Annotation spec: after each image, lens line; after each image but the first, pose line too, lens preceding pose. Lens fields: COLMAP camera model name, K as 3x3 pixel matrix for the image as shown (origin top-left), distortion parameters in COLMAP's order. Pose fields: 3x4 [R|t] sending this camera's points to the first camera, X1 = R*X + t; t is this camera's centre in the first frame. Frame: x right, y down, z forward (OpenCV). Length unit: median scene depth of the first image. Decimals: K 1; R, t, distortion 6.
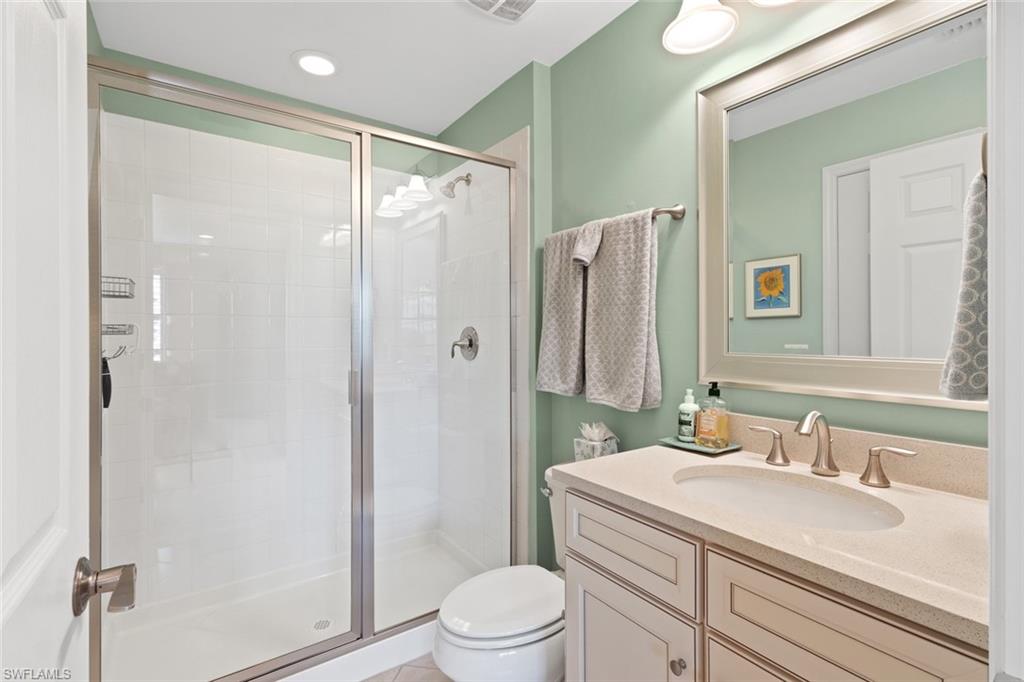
lens RADIAL K [[473.0, 0, 516.0], [0, 473.0, 340.9], [0, 0, 1]] dist [0.003846, 0.002097]
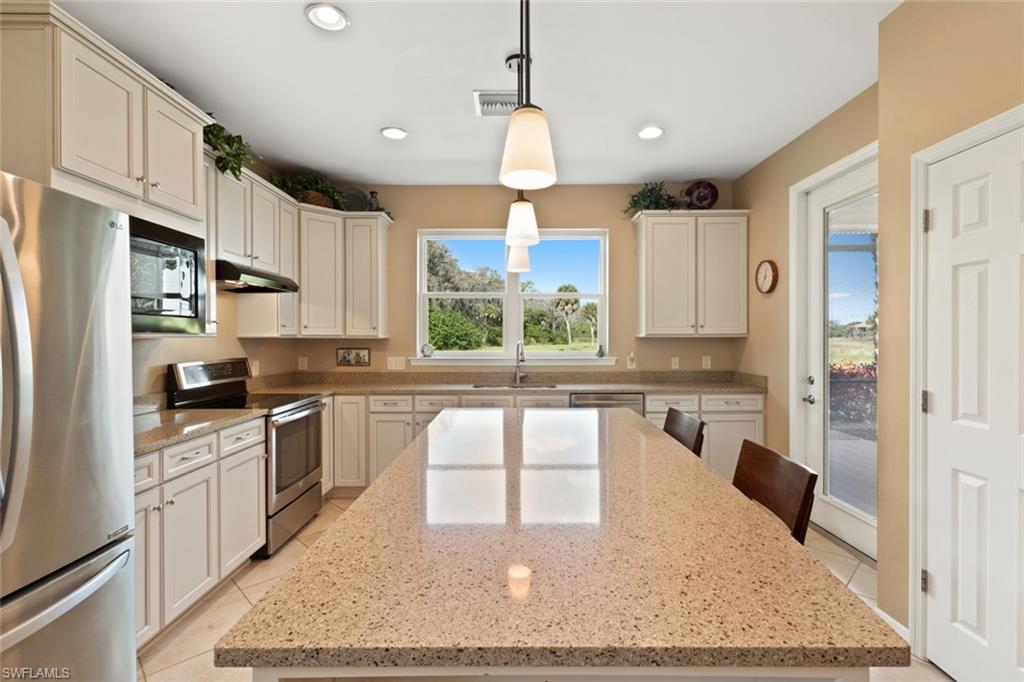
lens RADIAL K [[473.0, 0, 514.2], [0, 473.0, 340.5], [0, 0, 1]] dist [0.003846, 0.002097]
pose [[0.574440, -0.000656, 0.818546, -2.148340], [0.004365, 0.999988, -0.002262, -0.057100], [-0.818535, 0.004872, 0.574436, -1.857421]]
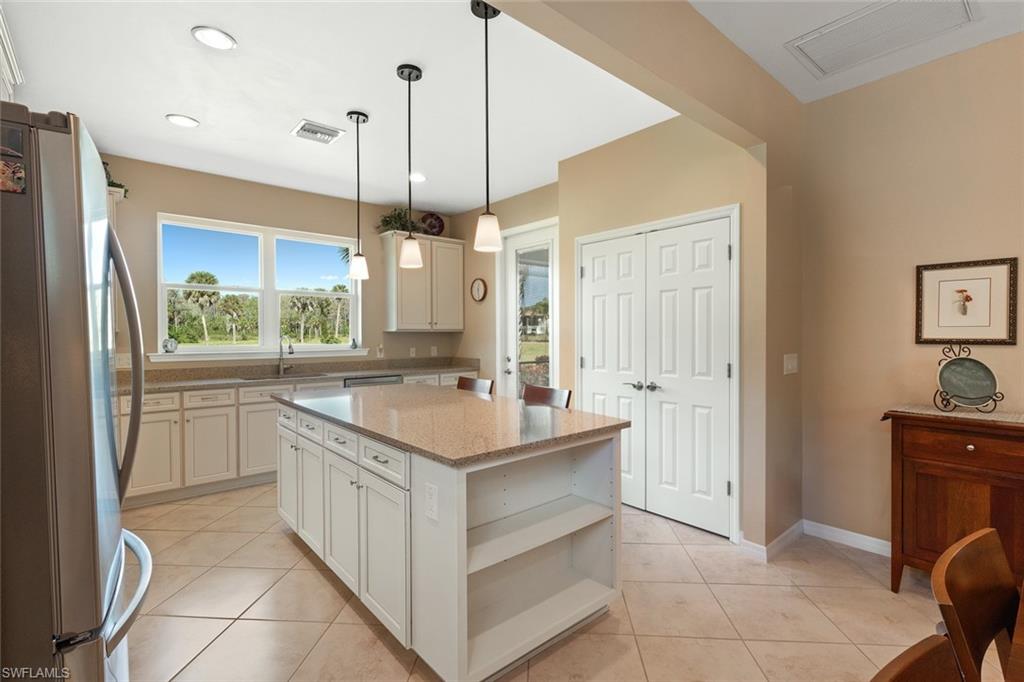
lens RADIAL K [[473.0, 0, 516.1], [0, 473.0, 341.3], [0, 0, 1]] dist [0.003846, 0.002097]
pose [[-0.101775, -0.009839, 0.994759, -3.286321], [0.011513, 0.999872, 0.011067, -0.028409], [-0.994741, 0.012579, -0.101648, -1.248579]]
